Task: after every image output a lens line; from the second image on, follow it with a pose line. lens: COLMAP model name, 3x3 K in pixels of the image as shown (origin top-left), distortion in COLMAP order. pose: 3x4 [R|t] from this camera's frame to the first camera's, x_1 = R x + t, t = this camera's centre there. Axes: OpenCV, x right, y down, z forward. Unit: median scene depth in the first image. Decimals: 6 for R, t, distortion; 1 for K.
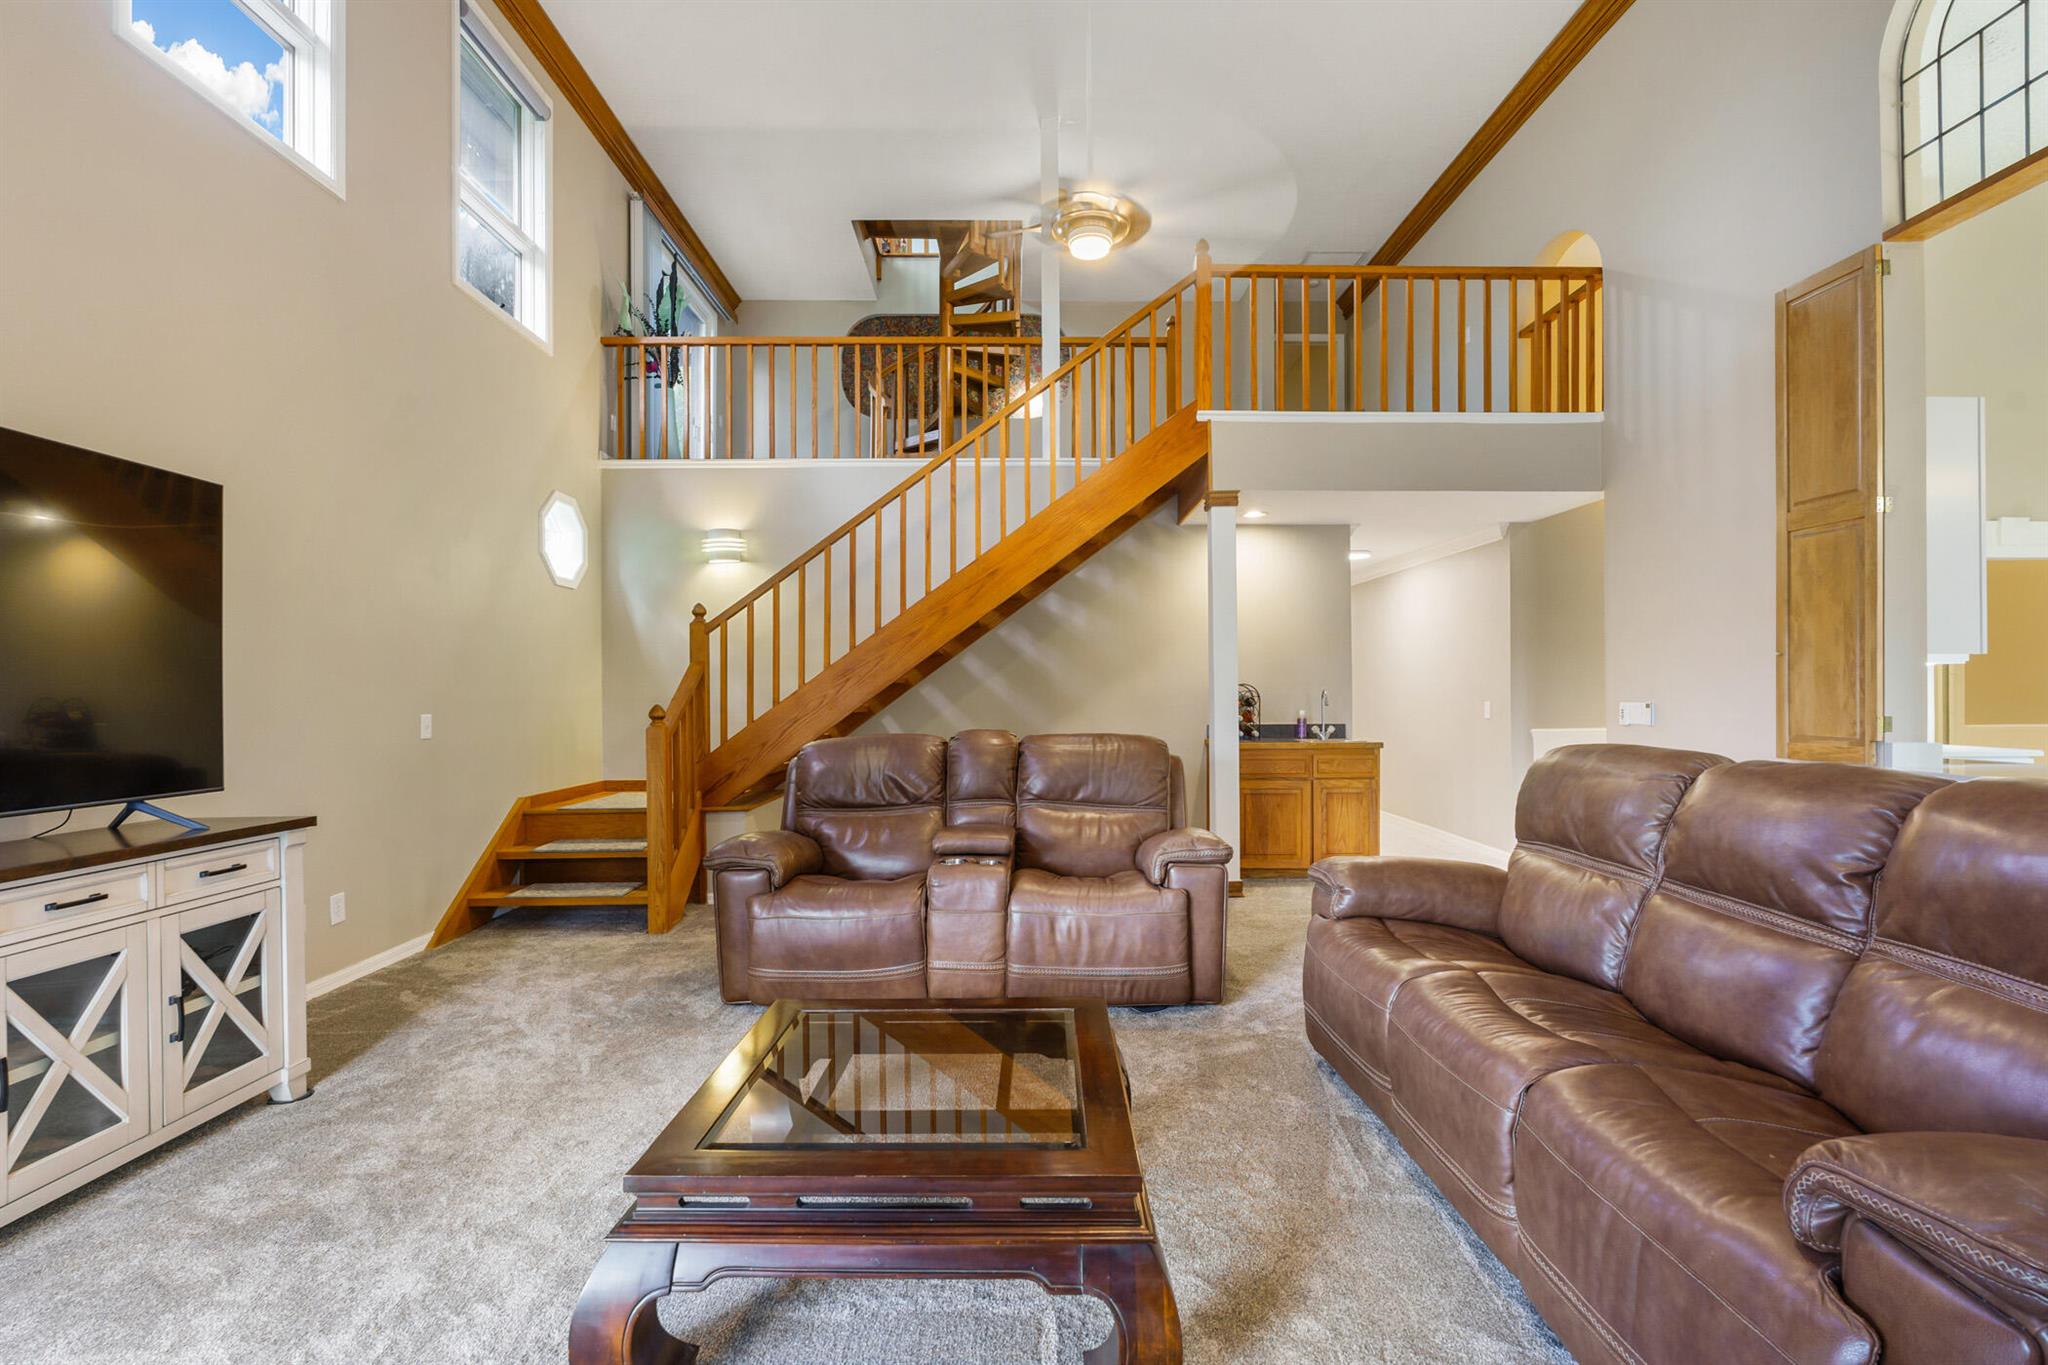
lens RADIAL K [[901.9, 0, 1030.8], [0, 901.9, 697.3], [0, 0, 1]] dist [-0.003997, 0.000452]
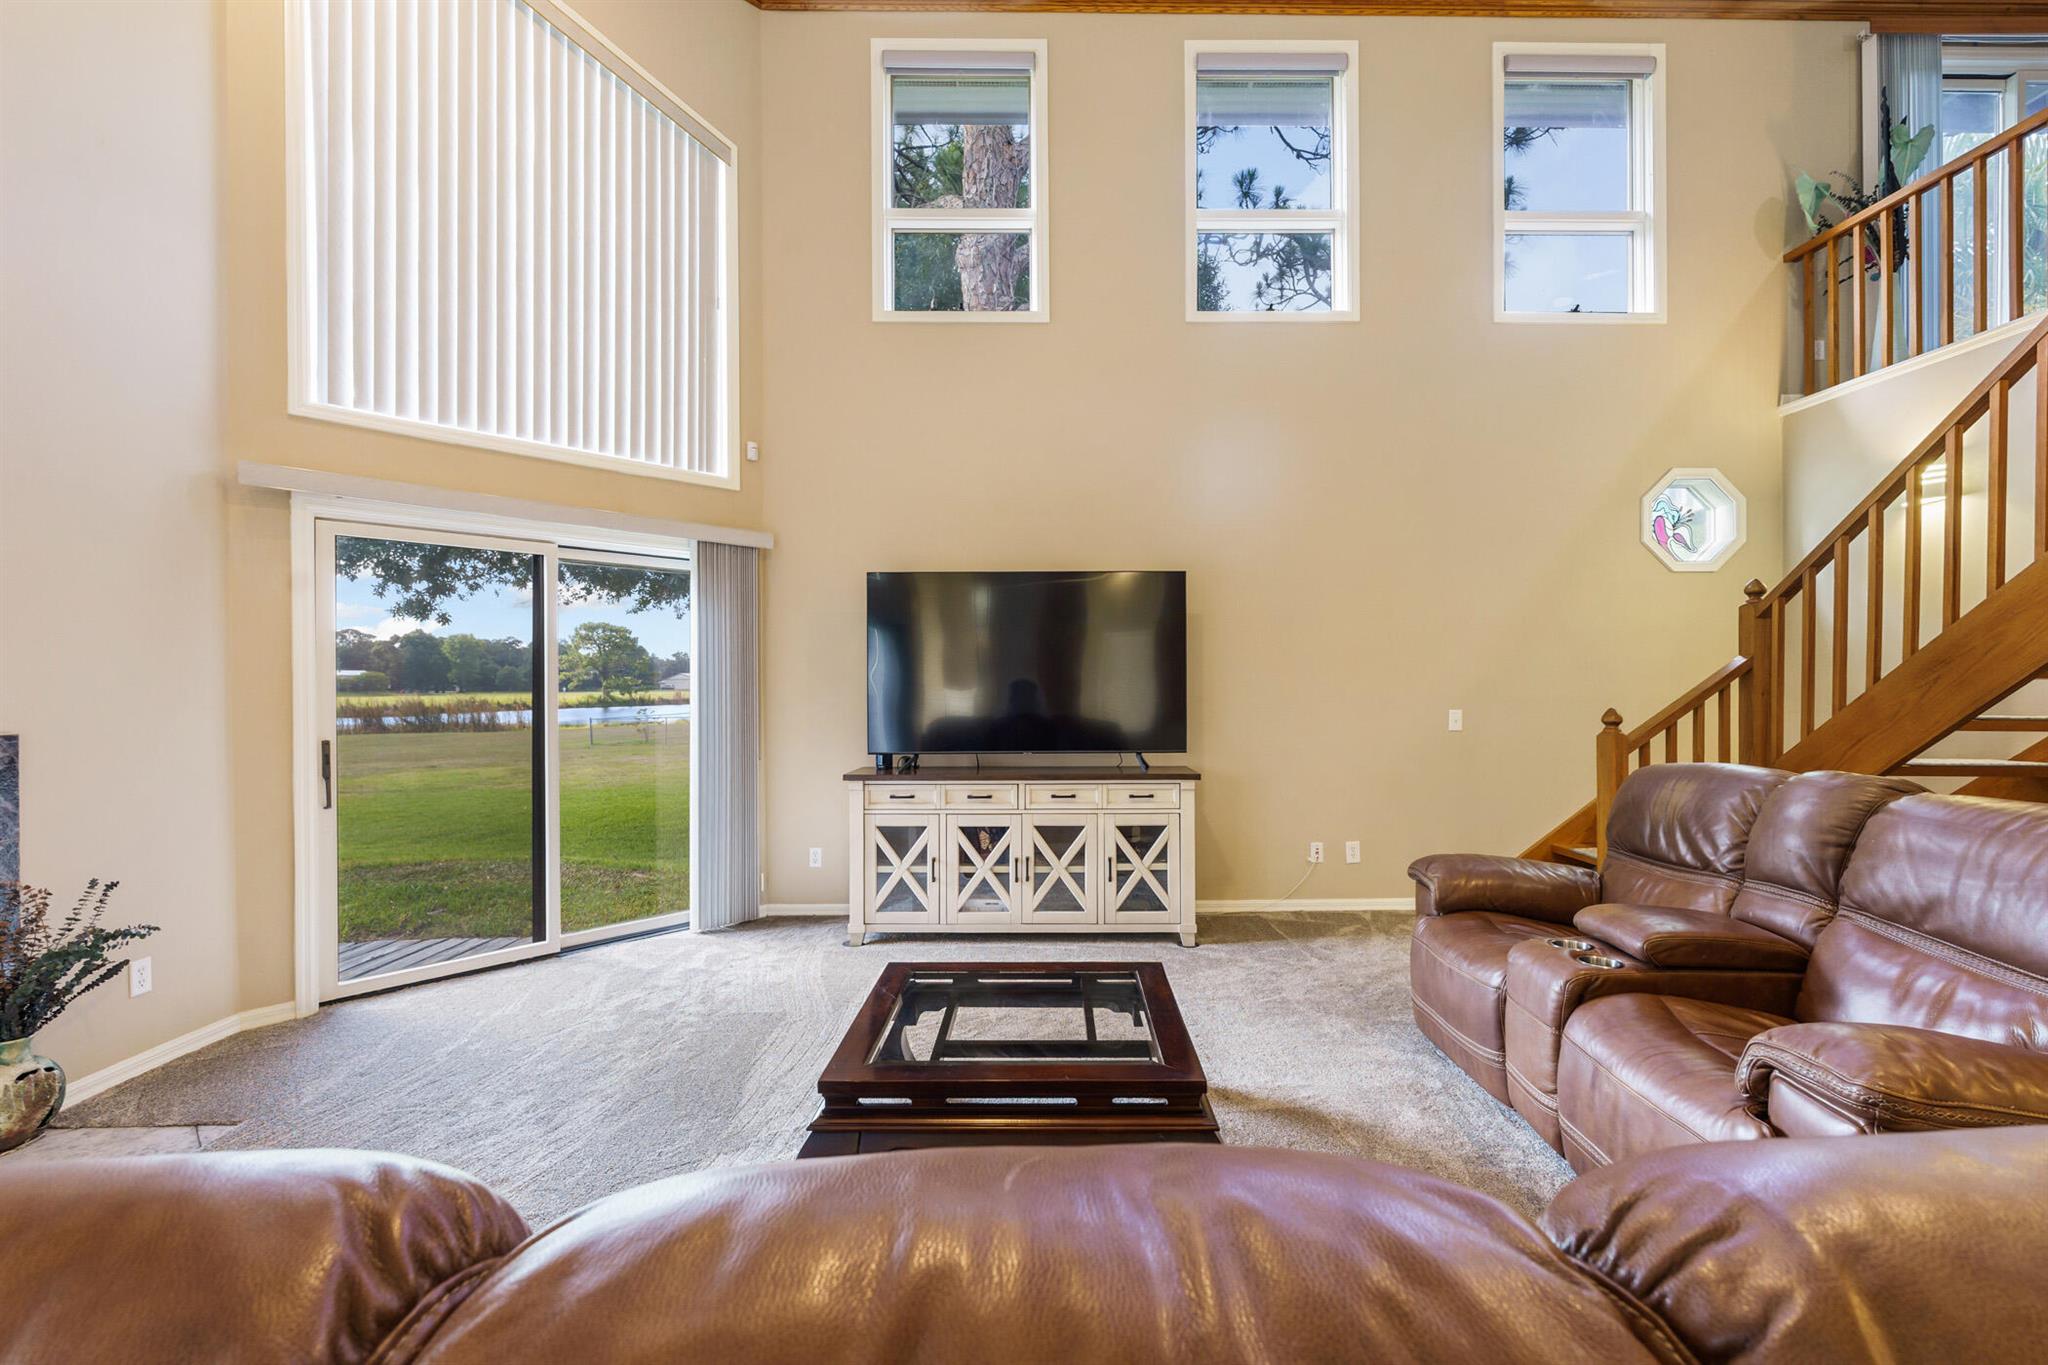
lens RADIAL K [[901.9, 0, 1028.0], [0, 901.9, 685.8], [0, 0, 1]] dist [-0.003997, 0.000452]
pose [[-0.006227, 0.010897, -0.999921, 0.571393], [0.000776, 0.999940, 0.010892, -0.028697], [0.999980, -0.000708, -0.006235, 0.516703]]
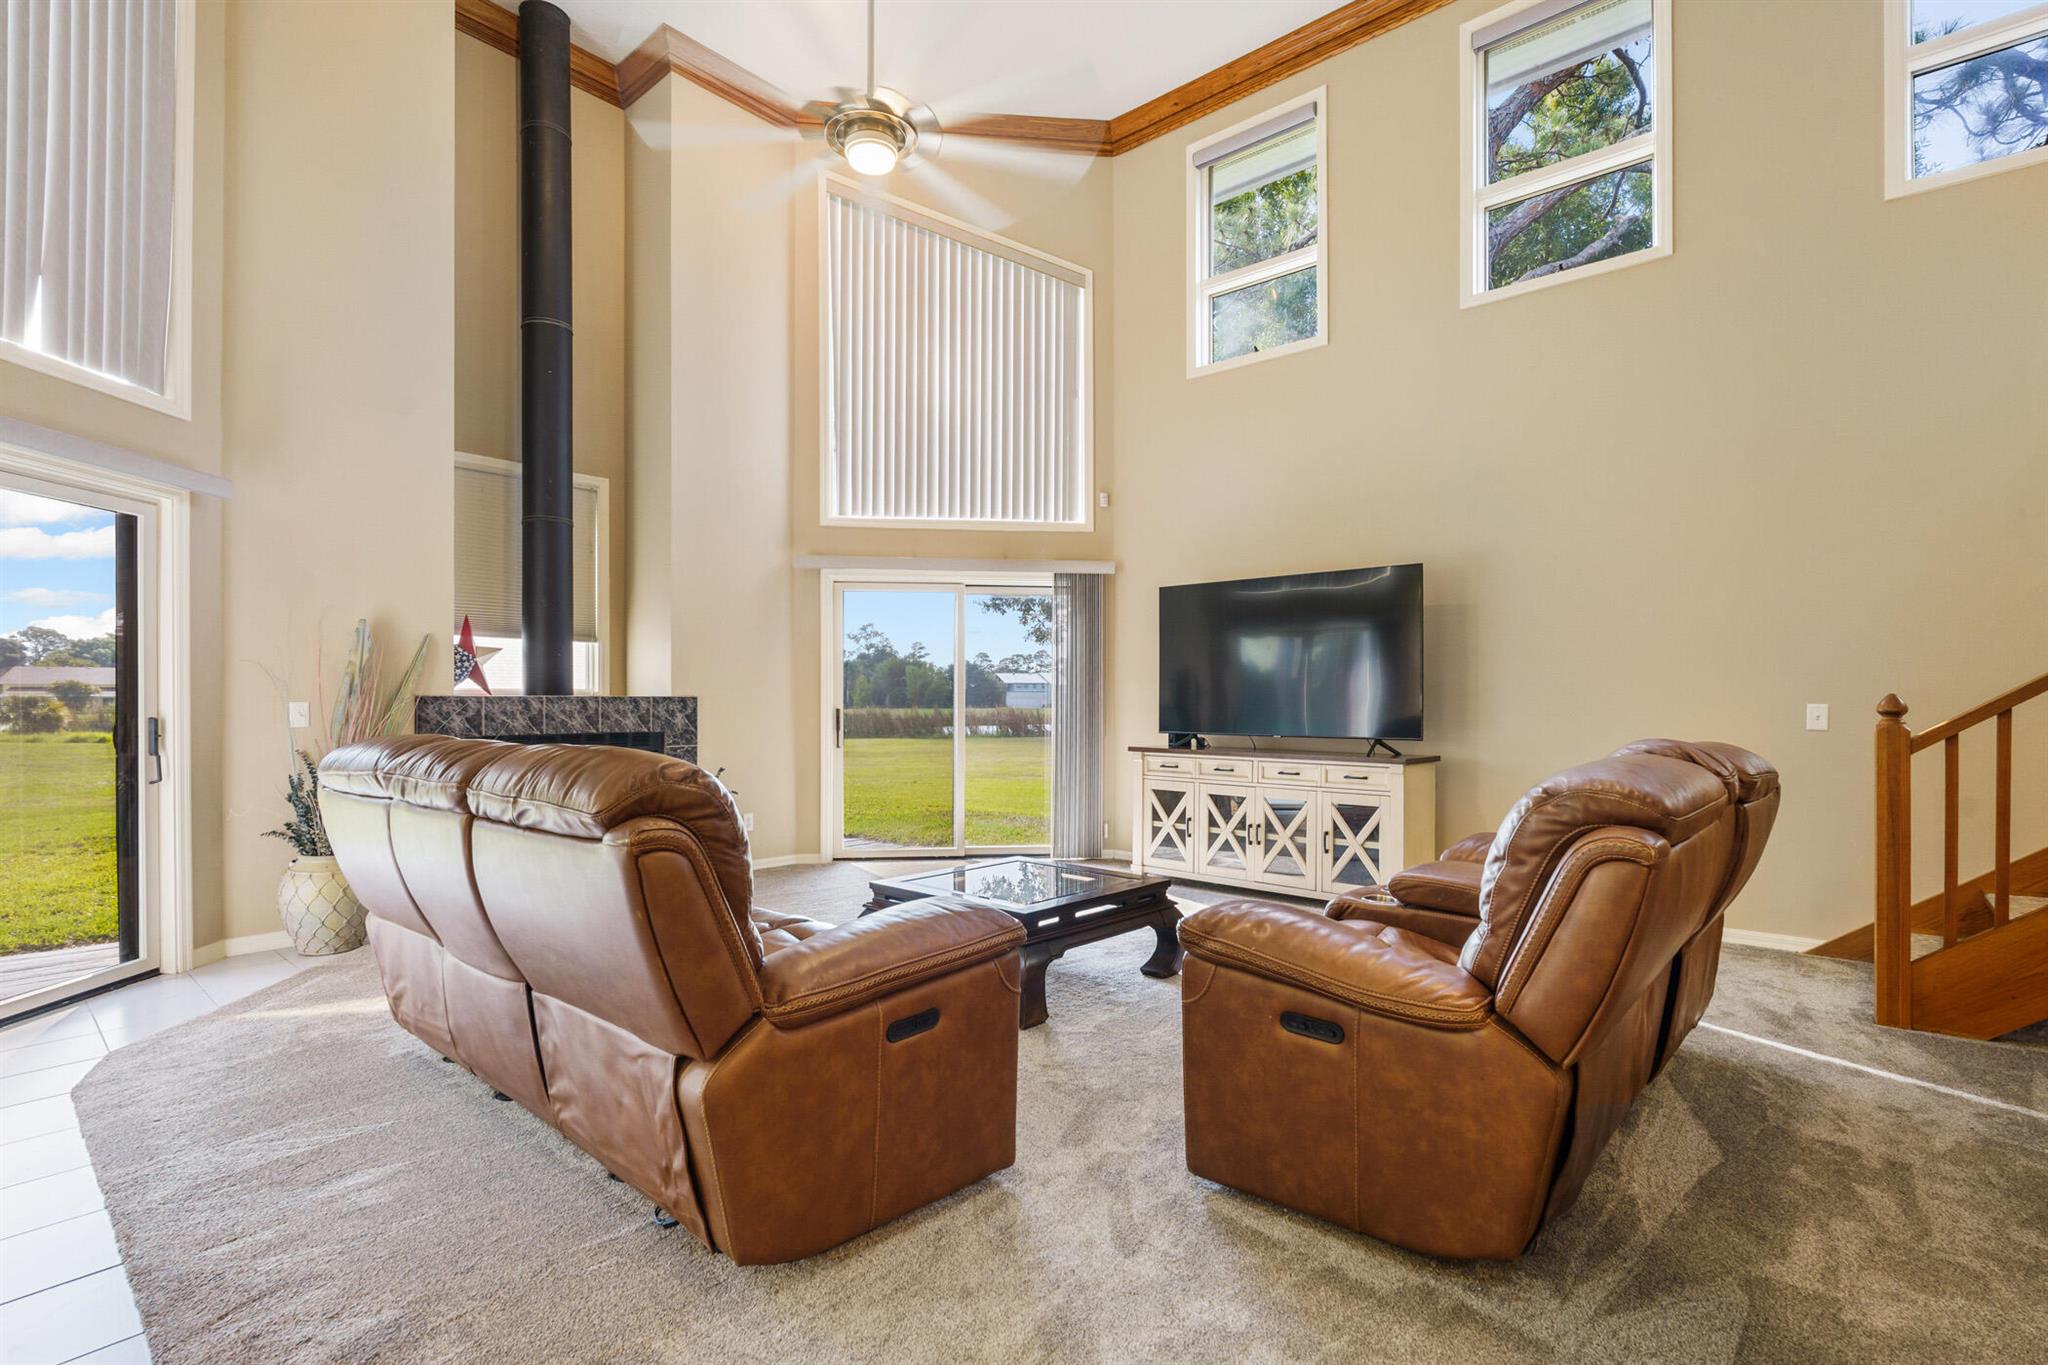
lens RADIAL K [[925.3, 0, 1036.8], [0, 925.3, 694.1], [0, 0, 1]] dist [-0.003712, 0.000186]
pose [[-0.660643, 0.001123, -0.750700, 0.662481], [-0.000387, 0.999998, 0.001836, 0.008252], [0.750700, 0.001503, -0.660641, 1.169831]]
